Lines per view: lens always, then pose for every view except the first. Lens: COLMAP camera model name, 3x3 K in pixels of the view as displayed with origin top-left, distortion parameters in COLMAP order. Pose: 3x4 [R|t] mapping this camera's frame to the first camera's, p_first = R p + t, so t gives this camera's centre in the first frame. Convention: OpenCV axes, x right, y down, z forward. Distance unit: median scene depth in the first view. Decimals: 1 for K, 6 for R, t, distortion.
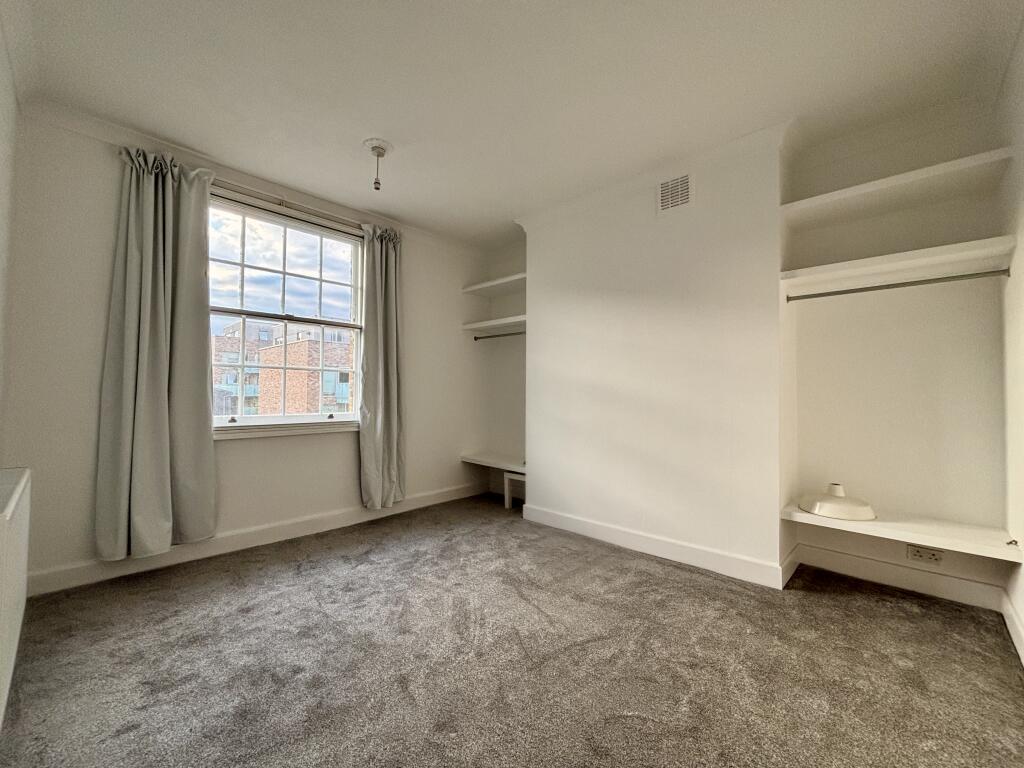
lens RADIAL K [[412.9, 0, 509.6], [0, 412.9, 382.8], [0, 0, 1]] dist [0.001026, -0.001111]
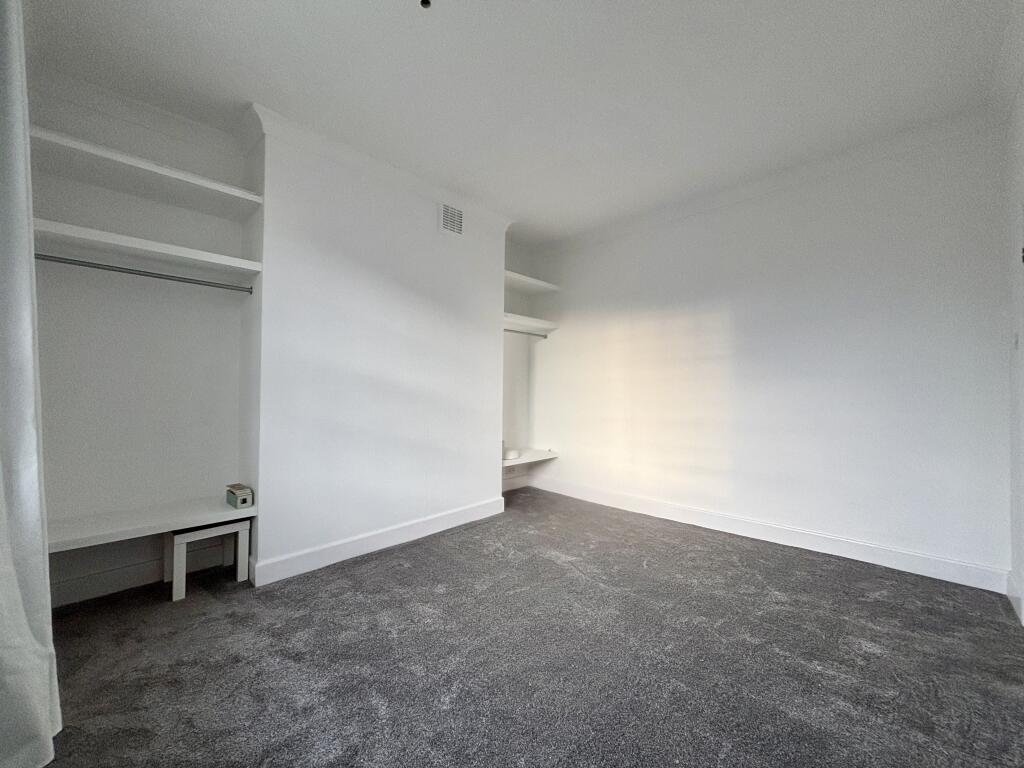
lens RADIAL K [[412.9, 0, 509.6], [0, 412.9, 382.8], [0, 0, 1]] dist [0.001026, -0.001111]
pose [[0.005575, 0.016719, 0.999845, -0.682481], [-0.025997, 0.999525, -0.016569, 0.022406], [-0.999646, -0.025901, 0.006007, 0.713938]]
